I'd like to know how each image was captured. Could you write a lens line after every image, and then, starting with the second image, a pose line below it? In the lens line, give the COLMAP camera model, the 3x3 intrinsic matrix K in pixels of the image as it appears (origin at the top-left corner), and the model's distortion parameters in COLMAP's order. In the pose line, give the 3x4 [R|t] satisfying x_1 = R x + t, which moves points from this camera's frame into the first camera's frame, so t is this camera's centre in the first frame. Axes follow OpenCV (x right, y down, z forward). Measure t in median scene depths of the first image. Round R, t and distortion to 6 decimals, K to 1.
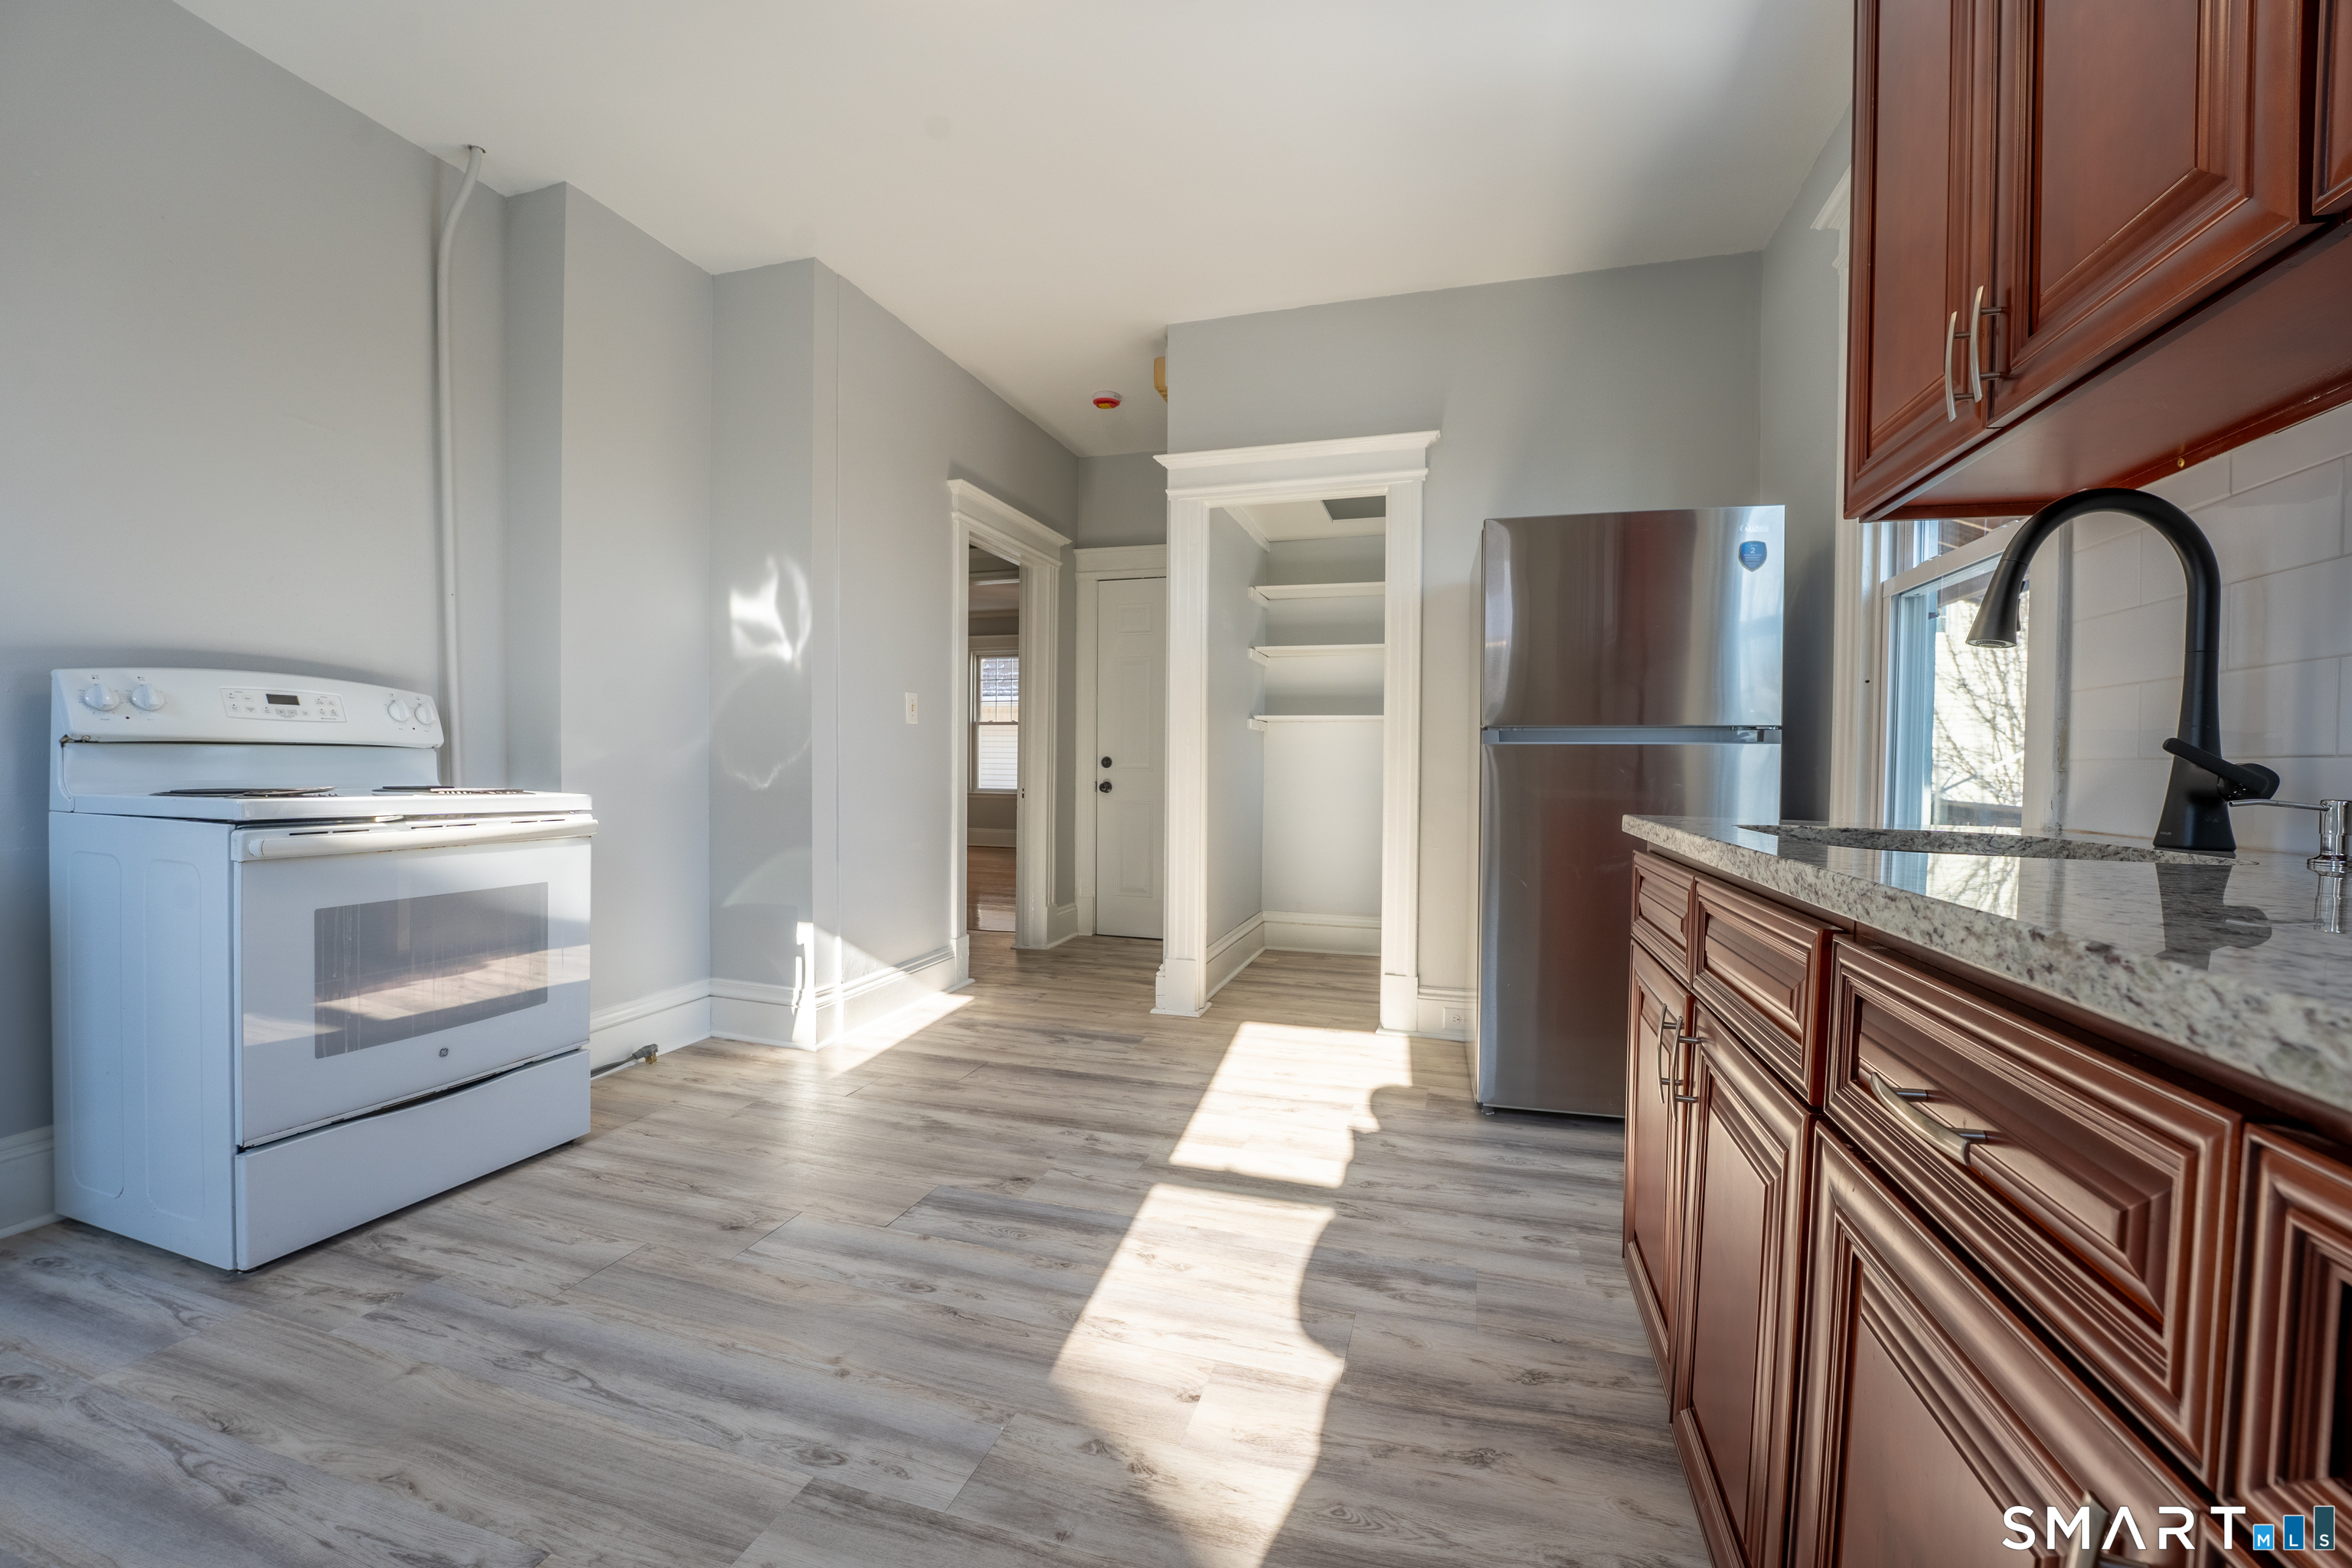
lens RADIAL K [[959.8, 0, 1172.6], [0, 959.8, 787.3], [0, 0, 1]] dist [-0.021283, 0.000764]
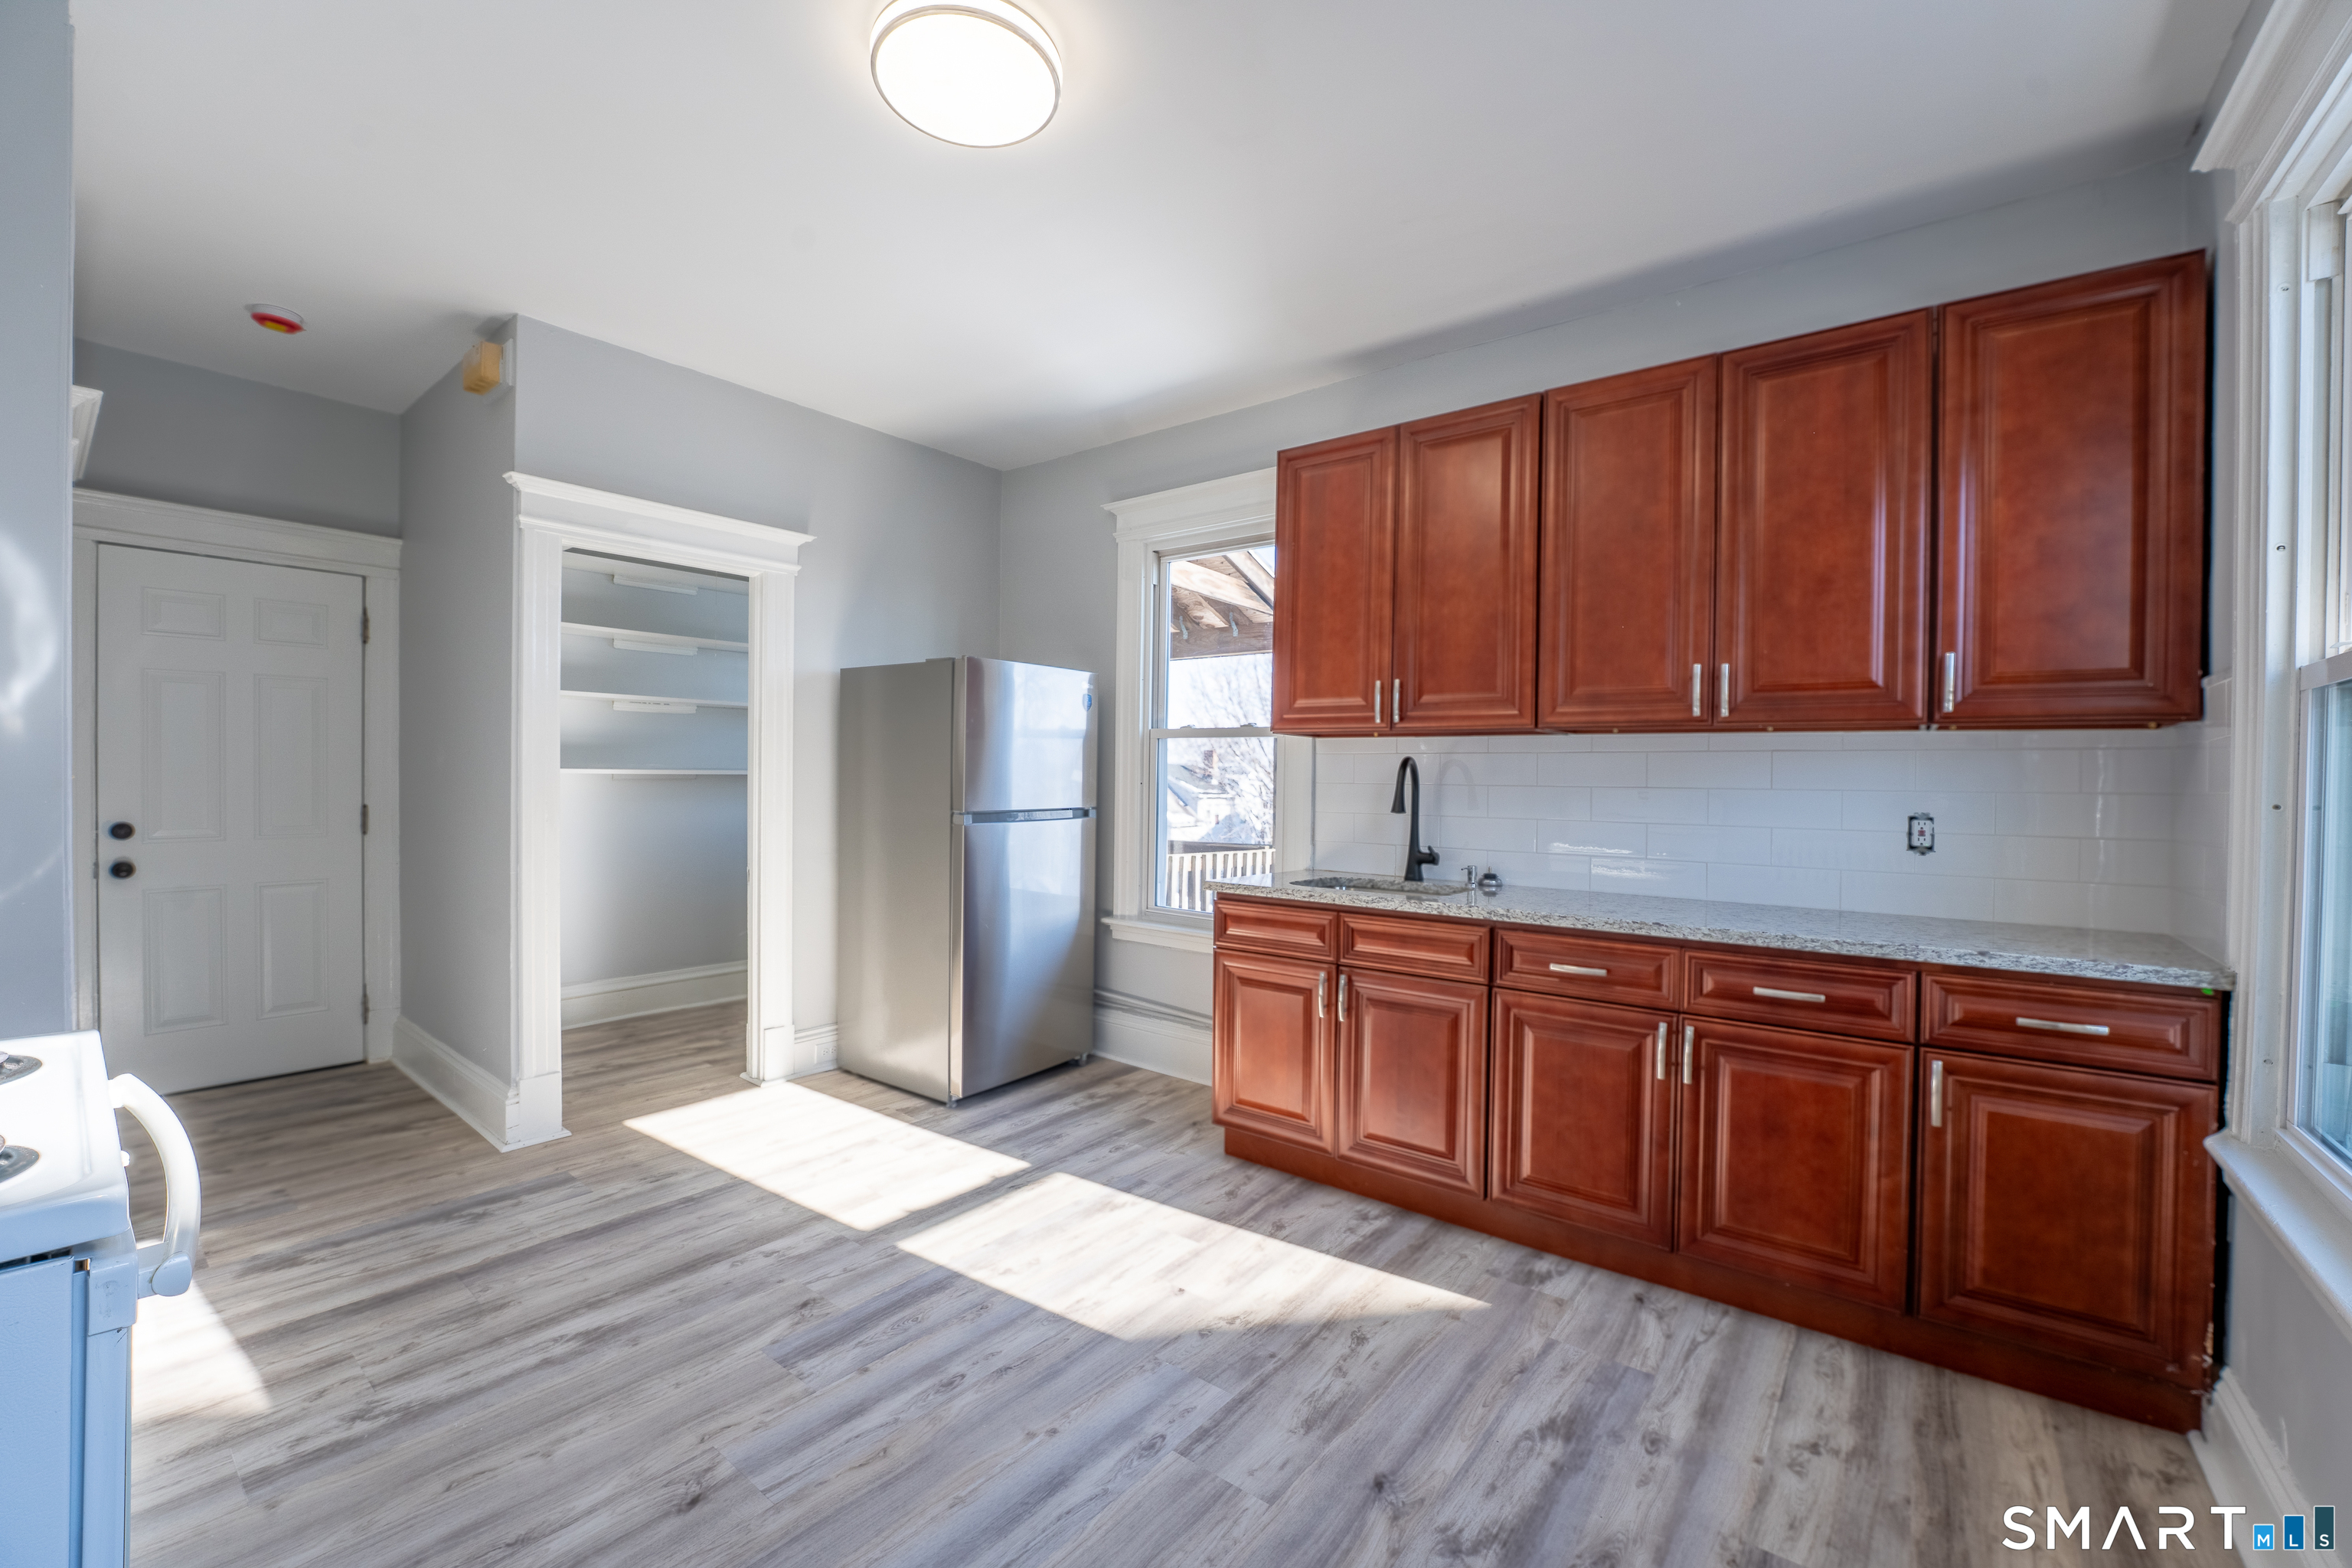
lens RADIAL K [[959.8, 0, 1175.3], [0, 959.8, 786.7], [0, 0, 1]] dist [-0.021283, 0.000764]
pose [[0.361211, -0.017357, 0.932322, -0.797395], [0.011734, 0.999832, 0.014068, -0.113263], [-0.932410, 0.005858, 0.361354, 0.249099]]
